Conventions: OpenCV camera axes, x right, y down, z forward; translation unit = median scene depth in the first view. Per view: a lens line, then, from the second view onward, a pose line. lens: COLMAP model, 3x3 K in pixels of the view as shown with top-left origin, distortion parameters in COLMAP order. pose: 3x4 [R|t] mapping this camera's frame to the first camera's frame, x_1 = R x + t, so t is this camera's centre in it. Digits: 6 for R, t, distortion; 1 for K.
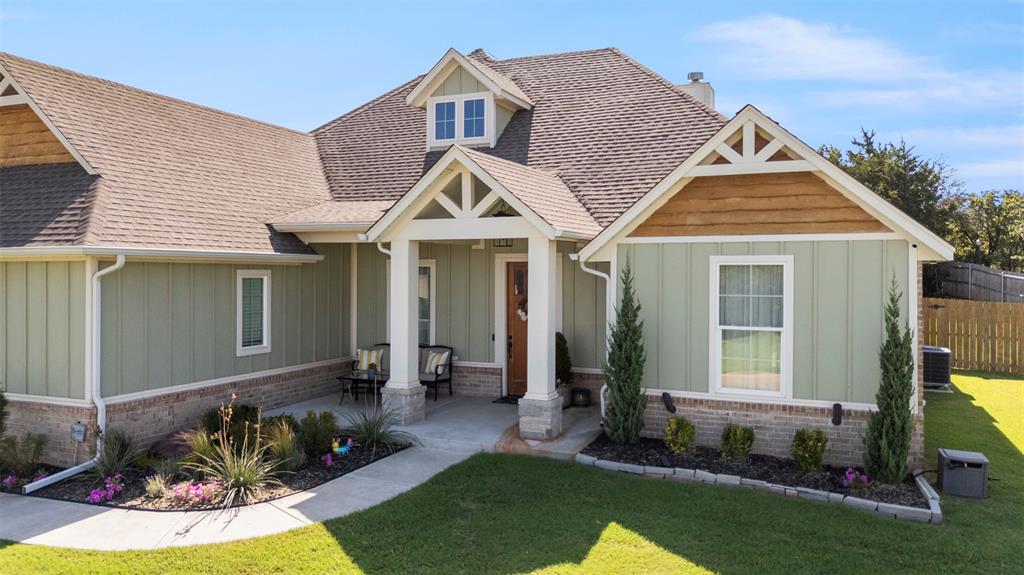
lens RADIAL K [[711.1, 0, 512.0], [0, 711.1, 287.5], [0, 0, 1]] dist [-0.051320, 0.001397]
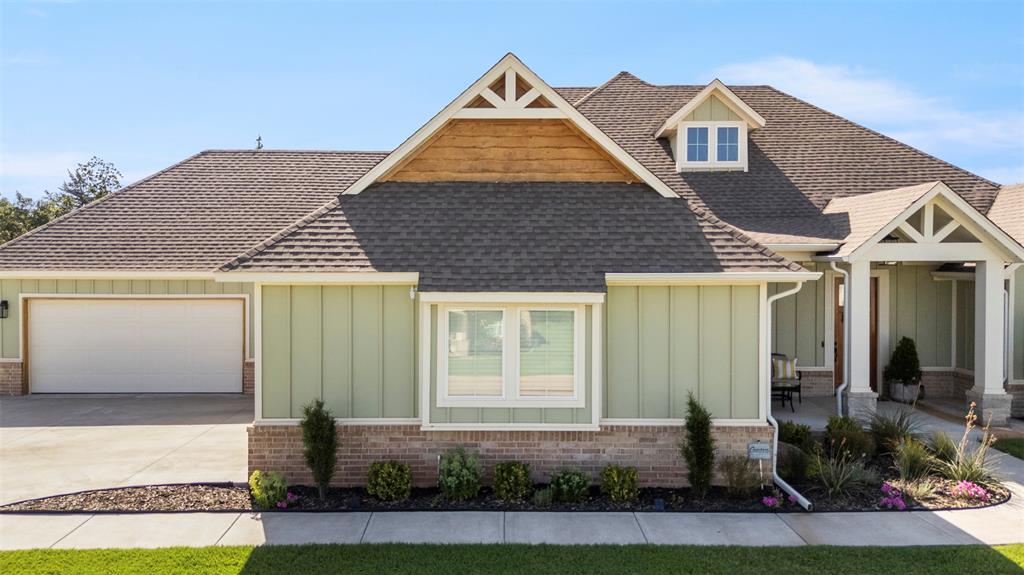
lens RADIAL K [[717.8, 0, 512.0], [0, 717.8, 287.5], [0, 0, 1]] dist [0.007172, -0.002874]
pose [[0.952741, -0.013562, 0.303481, -1.026903], [0.014998, 0.999885, -0.002402, -0.029990], [-0.303413, 0.006840, 0.952835, 0.073226]]
